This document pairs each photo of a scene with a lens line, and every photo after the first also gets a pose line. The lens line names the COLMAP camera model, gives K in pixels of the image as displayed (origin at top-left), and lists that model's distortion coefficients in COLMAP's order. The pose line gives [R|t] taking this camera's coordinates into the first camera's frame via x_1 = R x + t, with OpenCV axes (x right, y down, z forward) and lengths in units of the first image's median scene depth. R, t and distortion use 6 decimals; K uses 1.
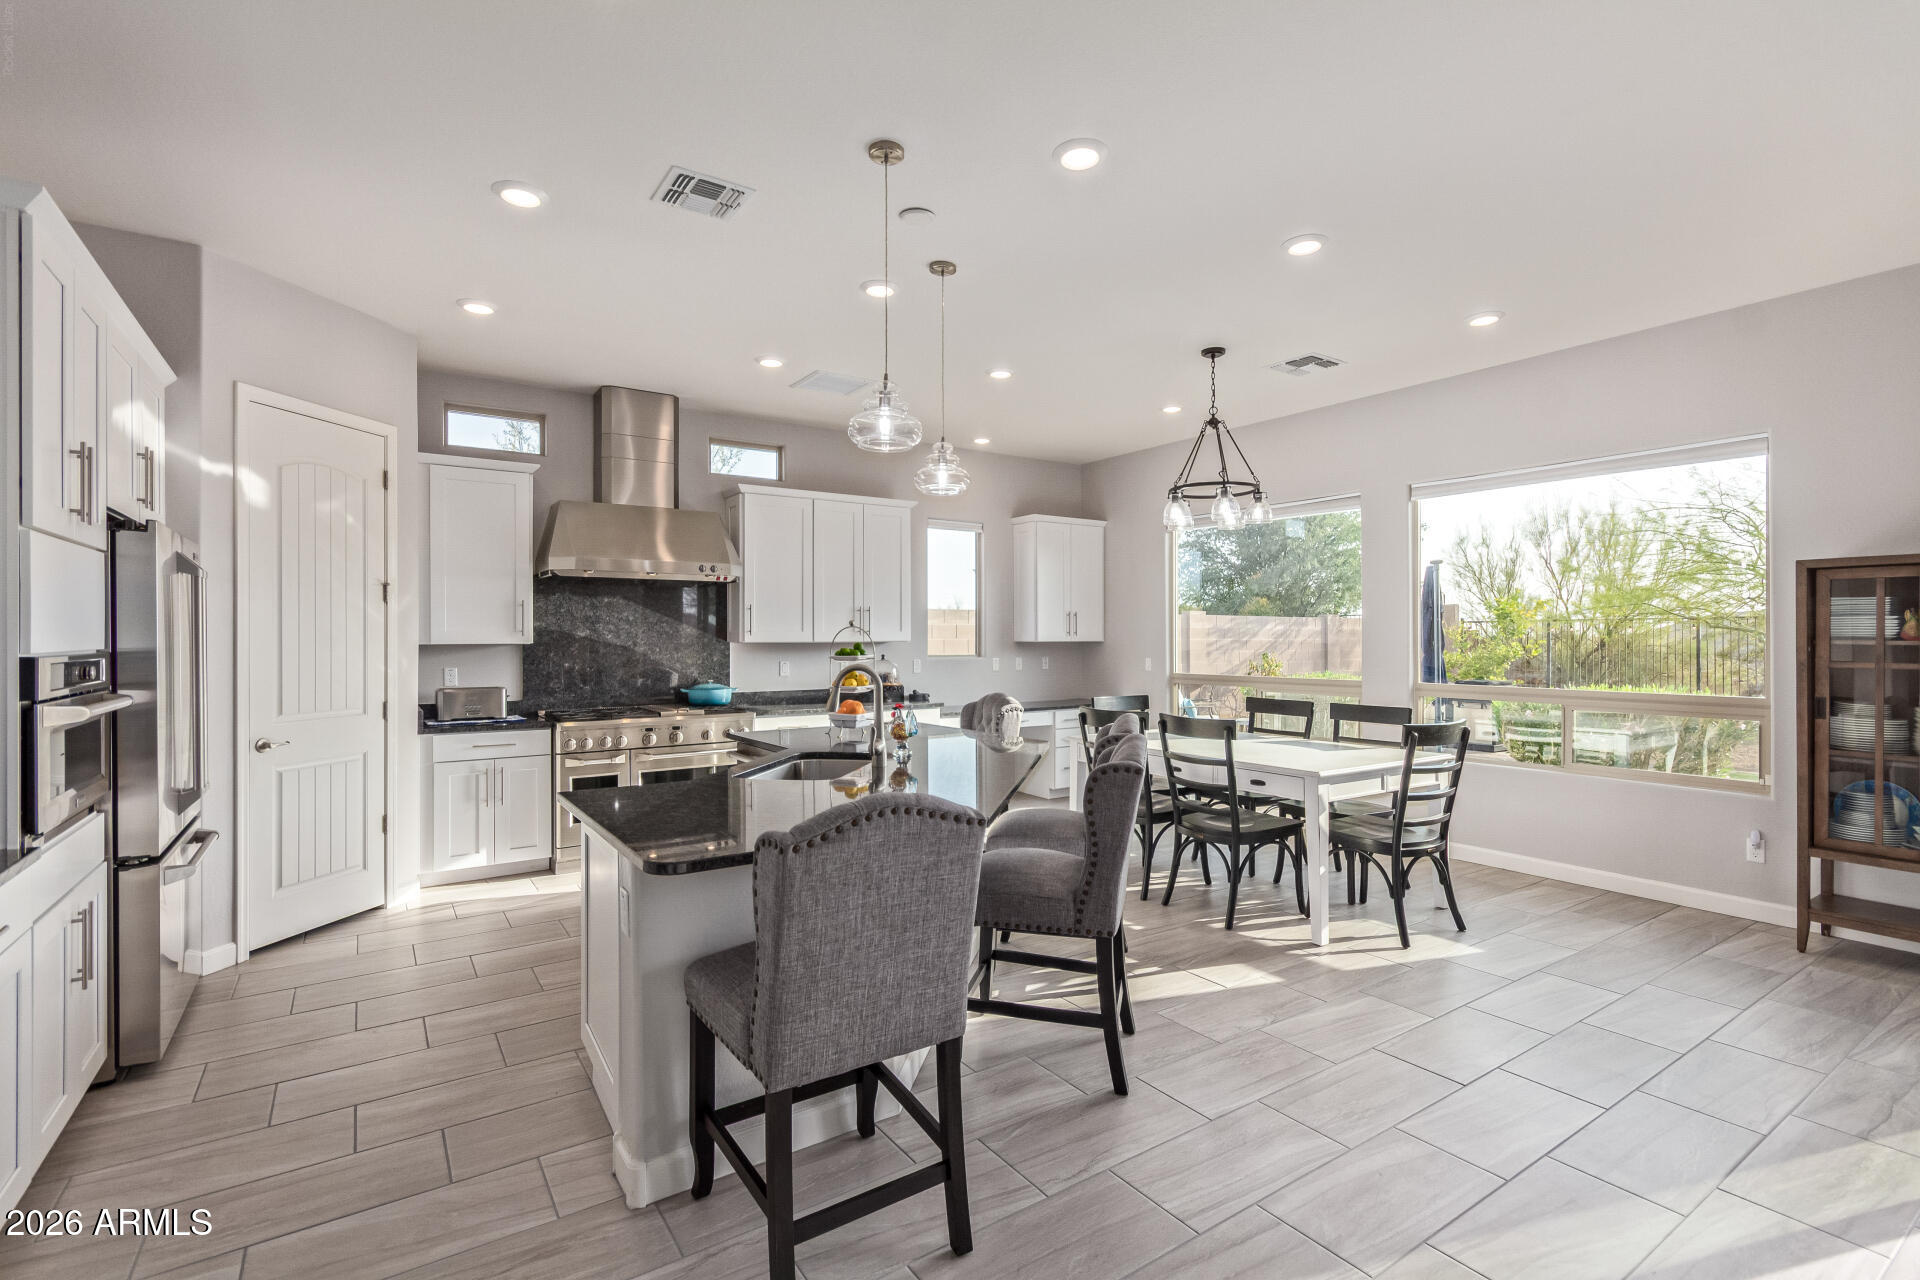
lens RADIAL K [[883.1, 0, 955.2], [0, 883.1, 638.3], [0, 0, 1]] dist [0.004265, 0.000244]
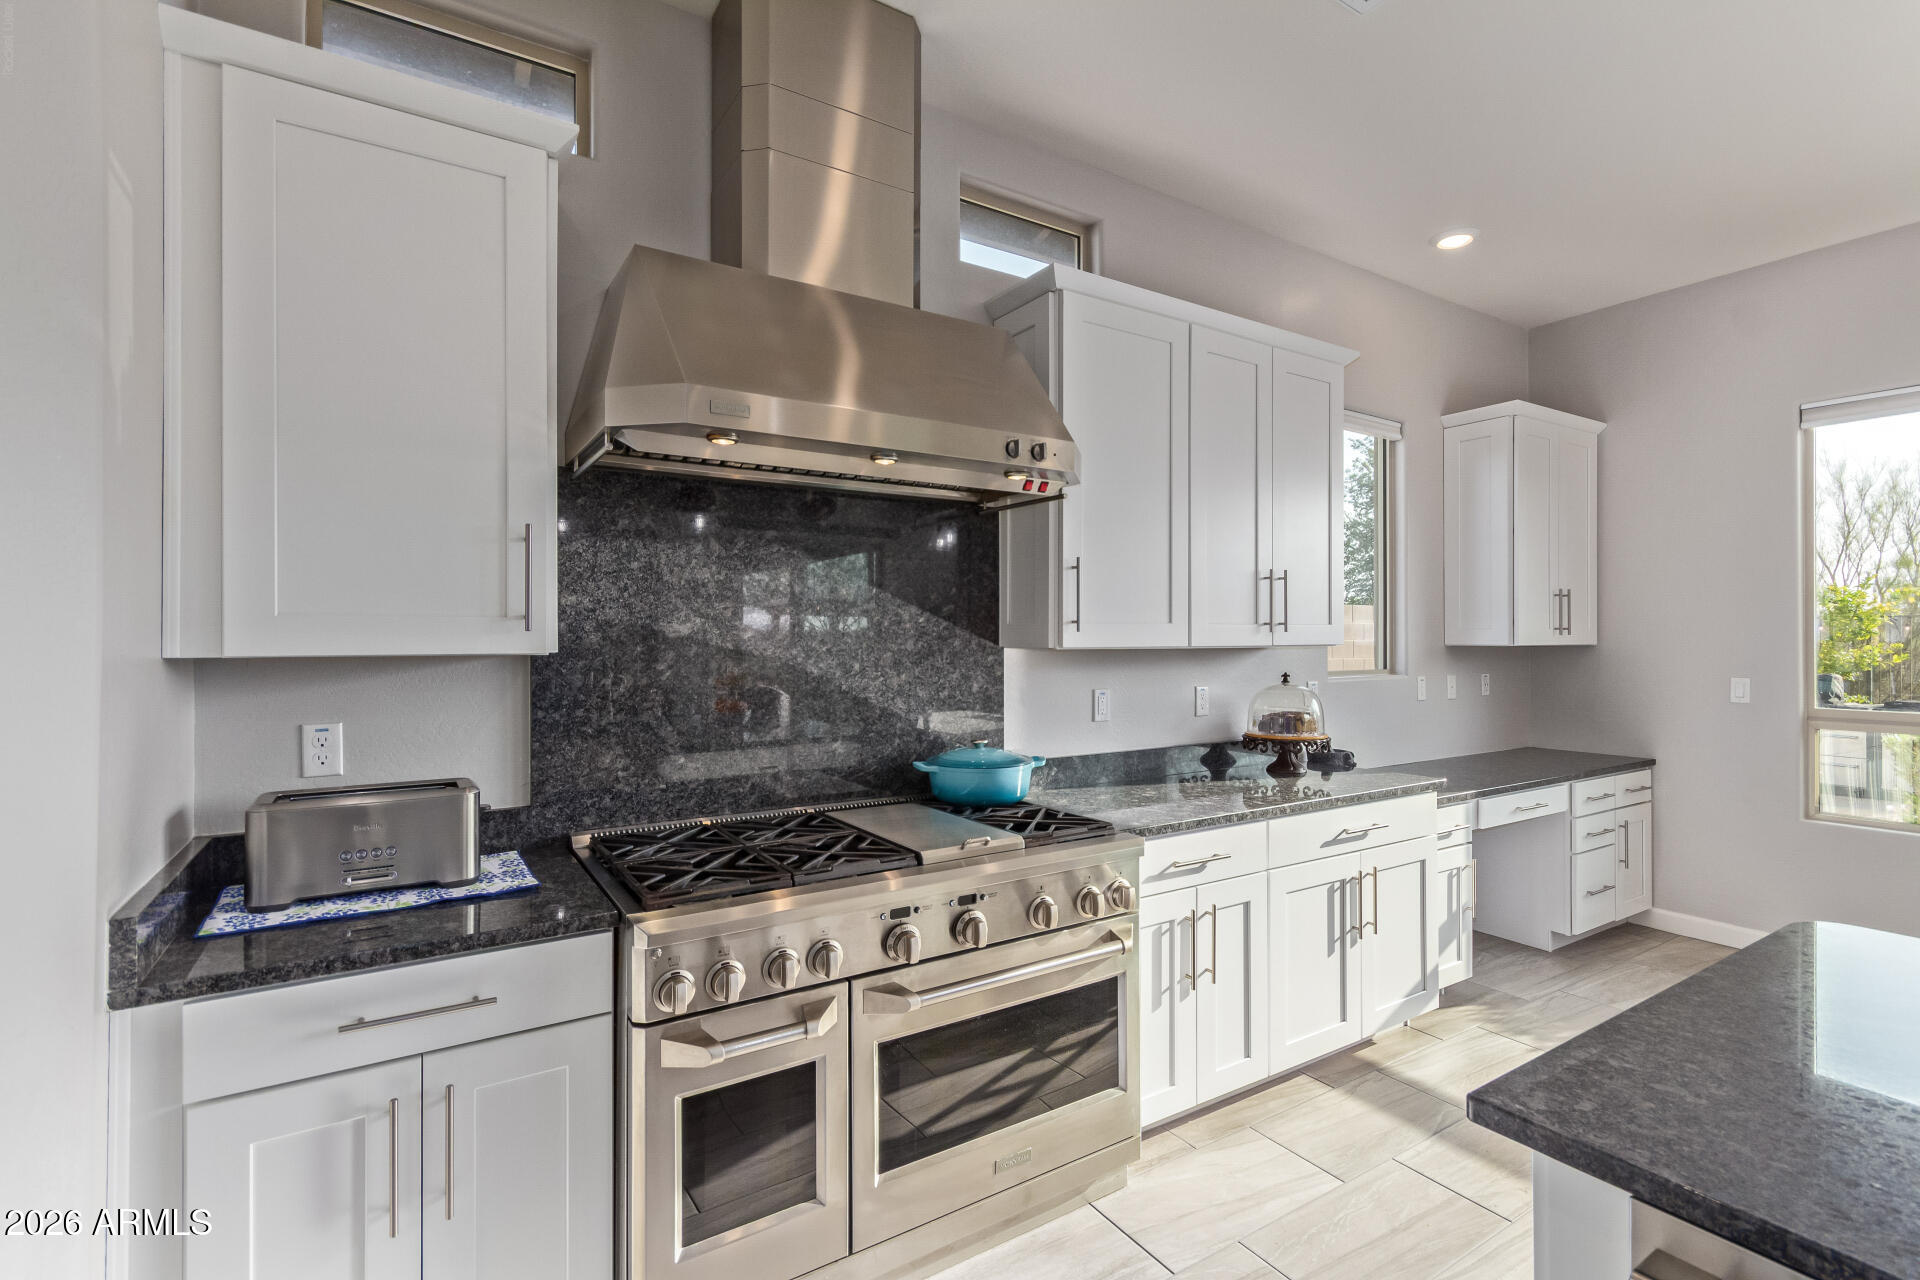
lens RADIAL K [[883.1, 0, 959.0], [0, 883.1, 635.8], [0, 0, 1]] dist [0.004265, 0.000244]
pose [[0.999660, 0.000617, -0.026081, -0.298770], [-0.000723, 0.999992, -0.004037, 0.000182], [0.026078, 0.004055, 0.999652, 0.630873]]
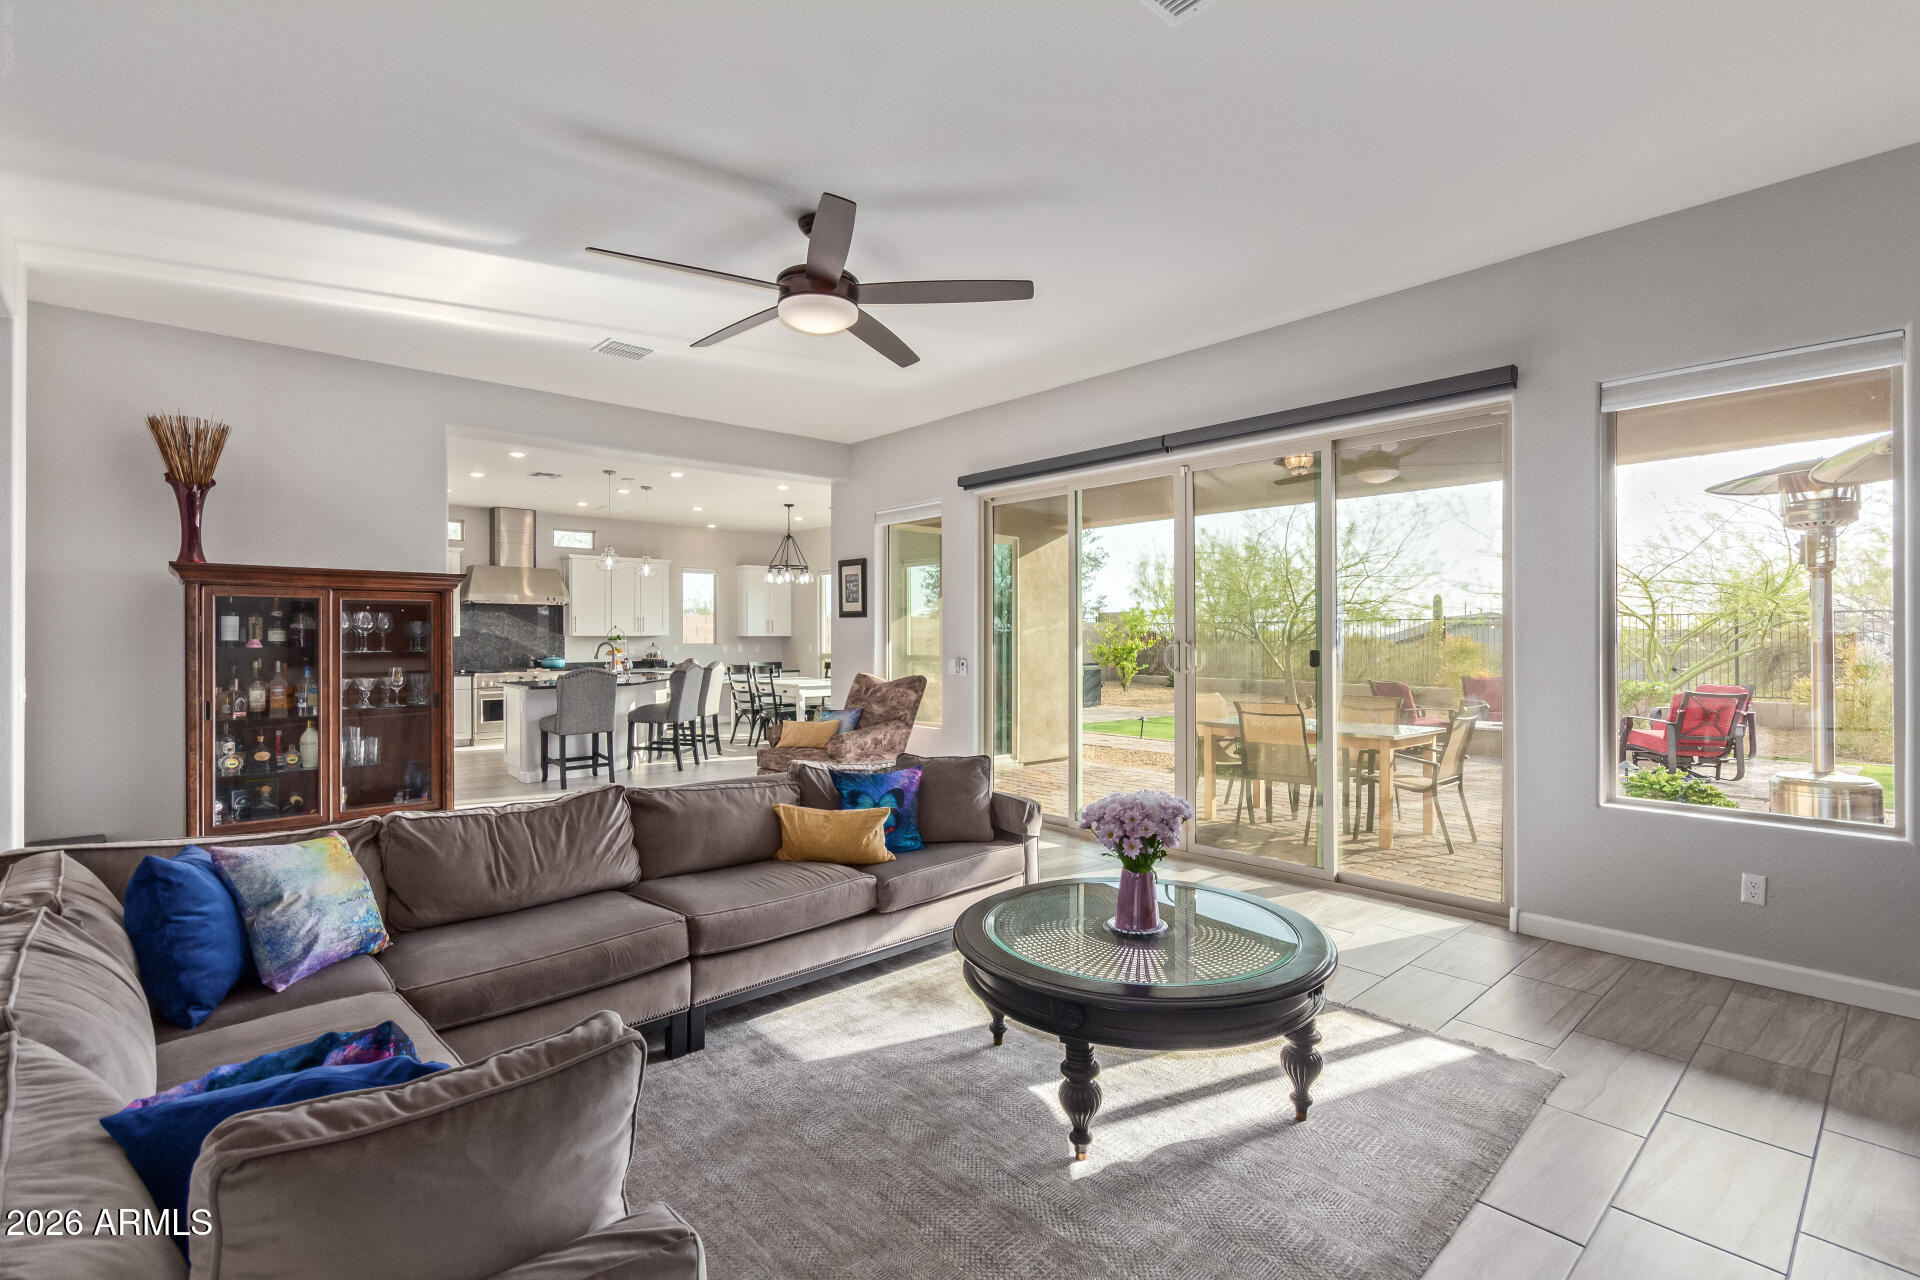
lens RADIAL K [[883.1, 0, 968.8], [0, 883.1, 640.9], [0, 0, 1]] dist [0.004265, 0.000244]
pose [[0.988027, -0.000923, 0.154278, 0.348737], [0.000338, 0.999993, 0.003815, 0.008774], [-0.154280, -0.003717, 0.988020, -1.137868]]
